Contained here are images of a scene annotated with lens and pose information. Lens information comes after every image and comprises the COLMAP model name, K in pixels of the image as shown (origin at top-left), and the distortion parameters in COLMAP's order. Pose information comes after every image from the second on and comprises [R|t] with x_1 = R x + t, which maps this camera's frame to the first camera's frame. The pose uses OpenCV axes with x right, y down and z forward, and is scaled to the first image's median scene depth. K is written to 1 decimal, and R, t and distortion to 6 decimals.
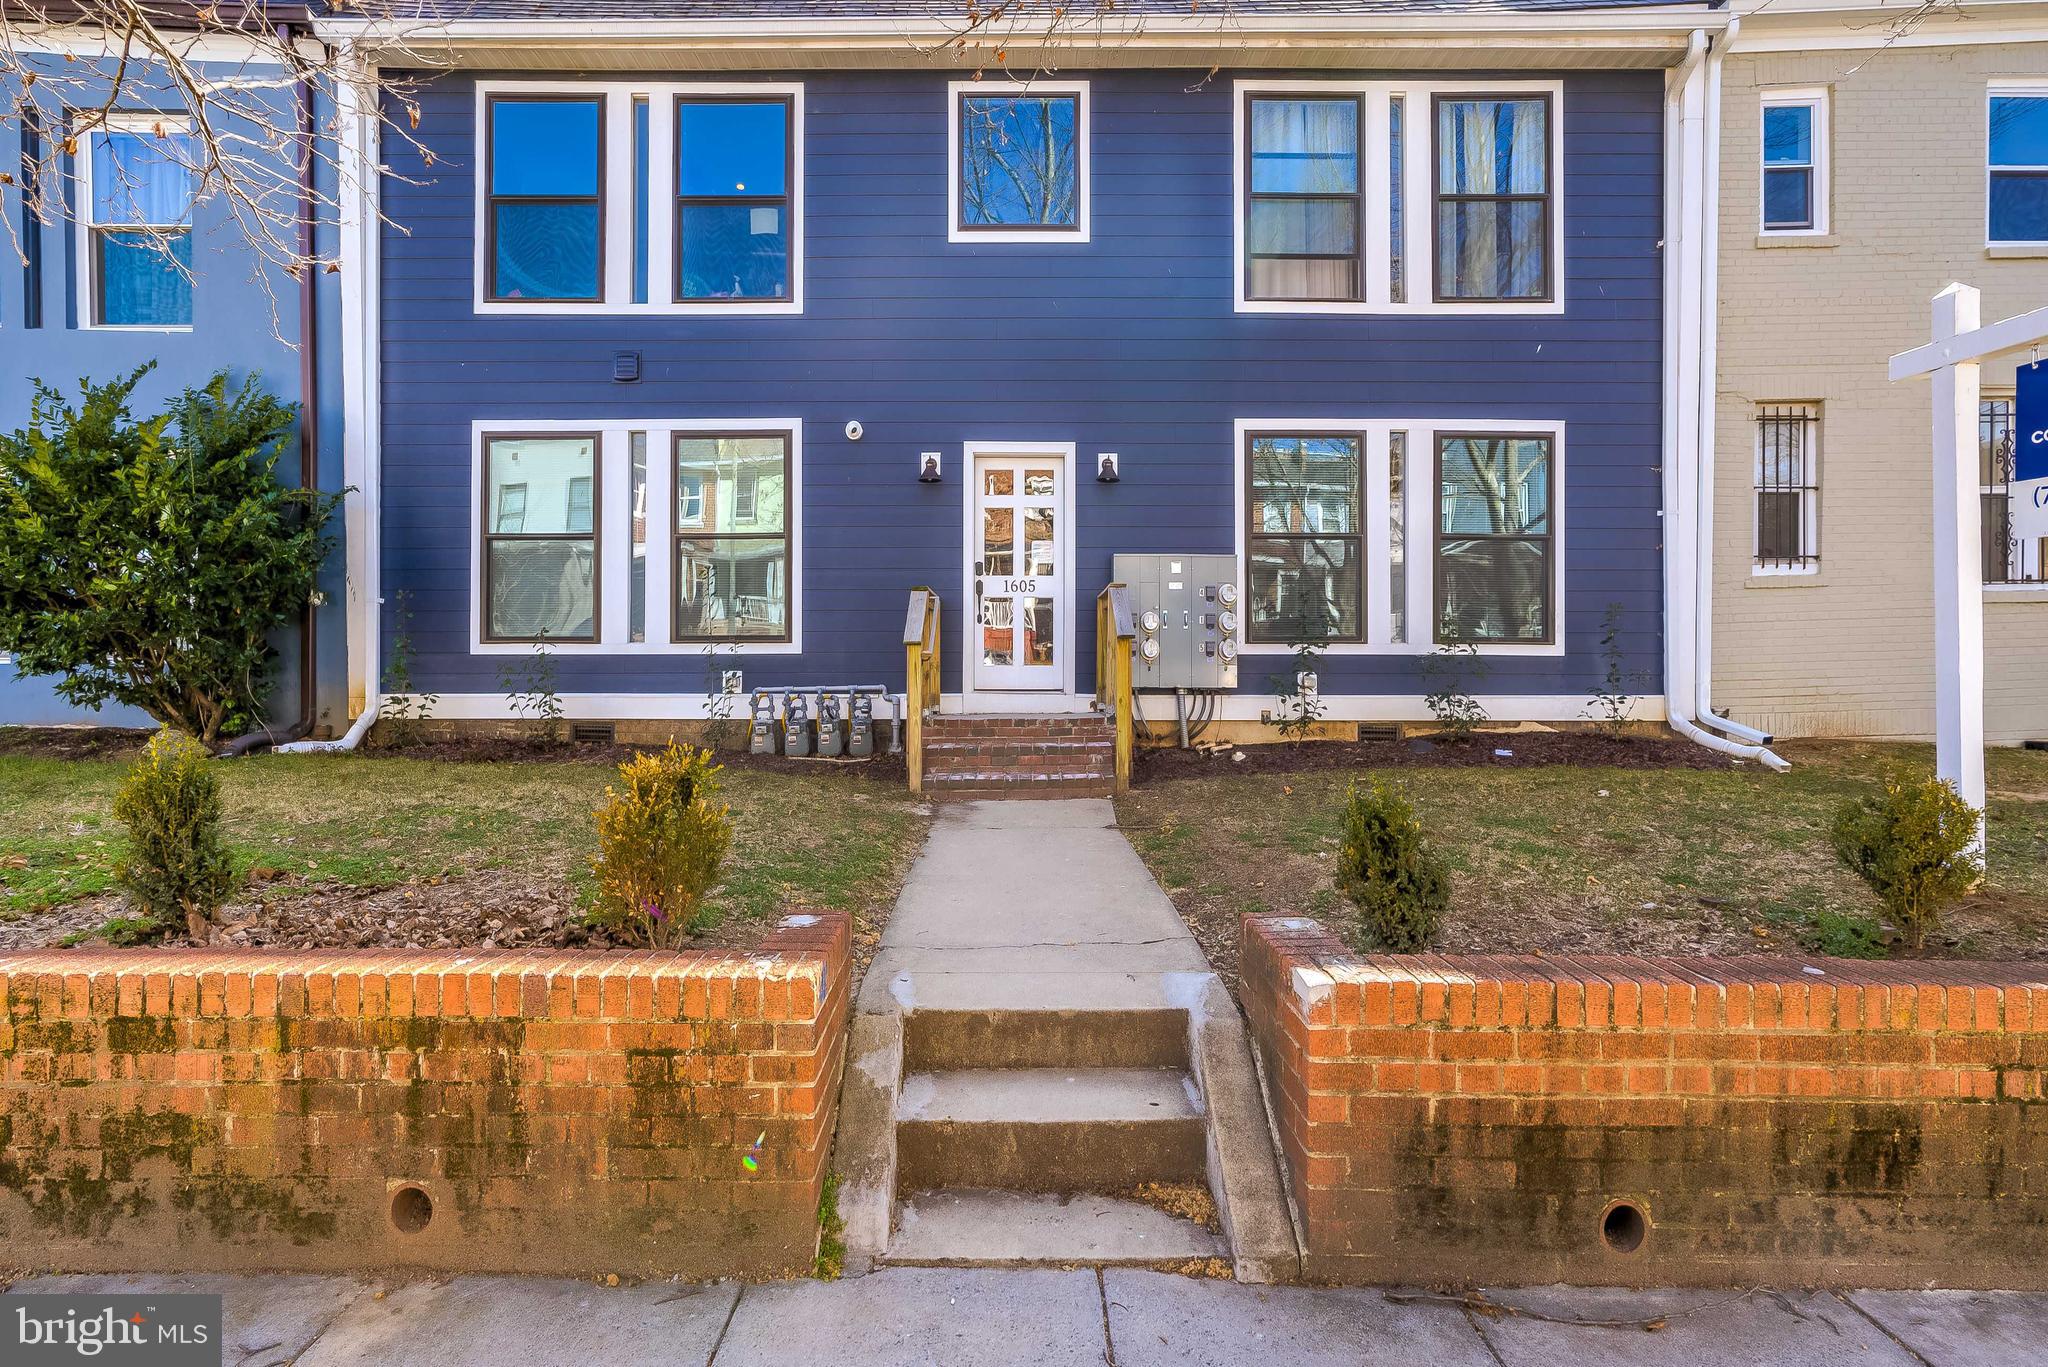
lens RADIAL K [[949.3, 0, 1029.5], [0, 949.3, 653.3], [0, 0, 1]] dist [-0.002194, 0.000801]
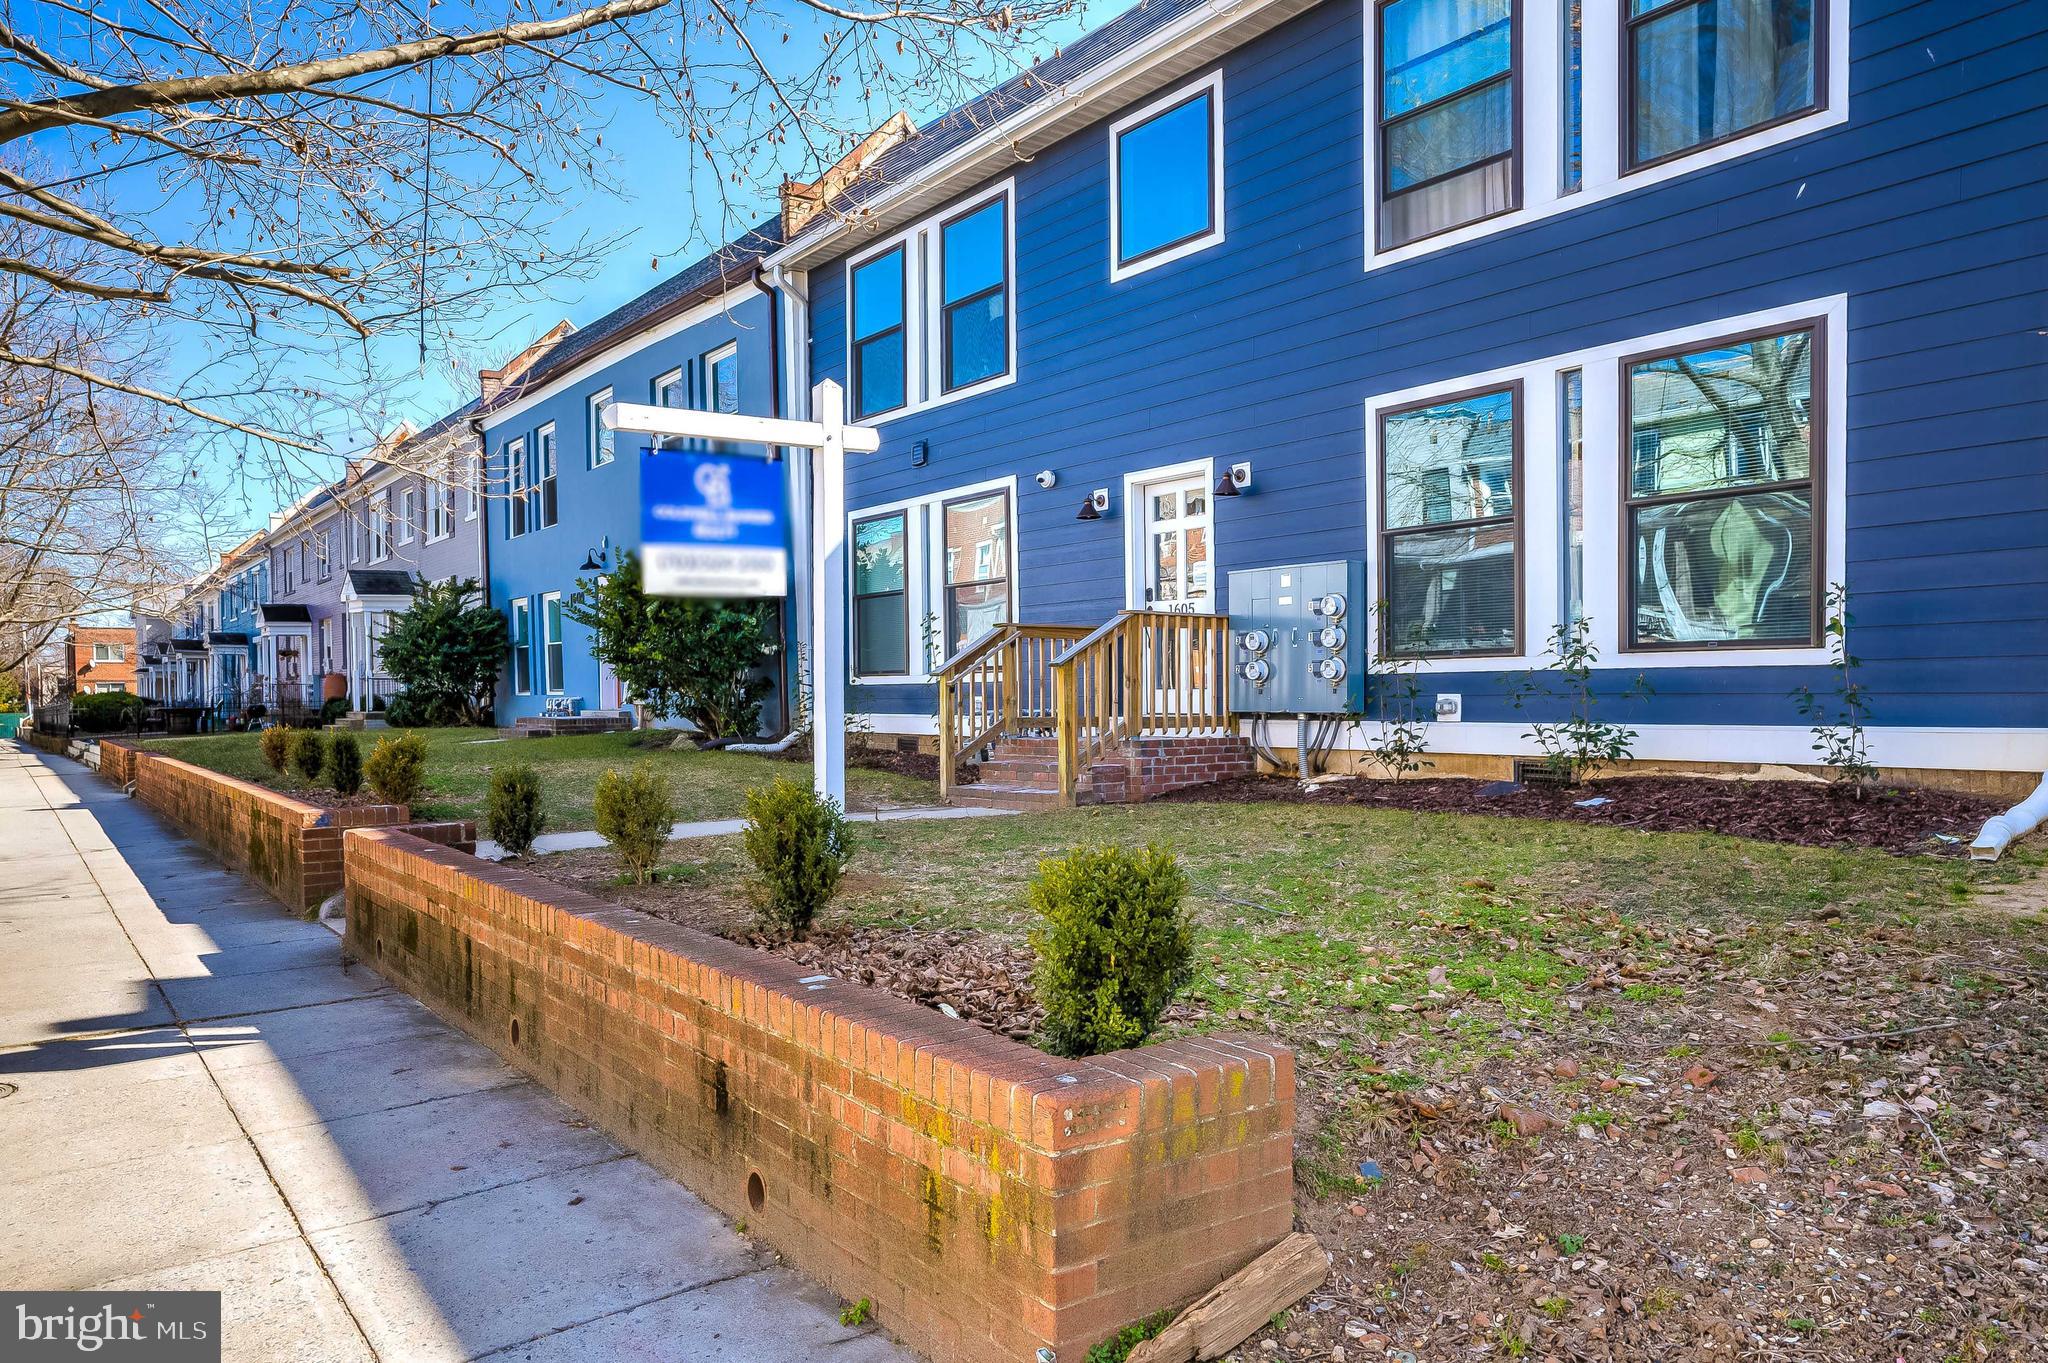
lens RADIAL K [[1386.2, 0, 1024.0], [0, 1386.2, 681.5], [0, 0, 1]] dist [0.058747, -0.000168]
pose [[0.613070, -0.015175, -0.789883, 1.051864], [0.020760, 0.999780, -0.003094, 0.006050], [0.789756, -0.014501, 0.613249, -0.018939]]
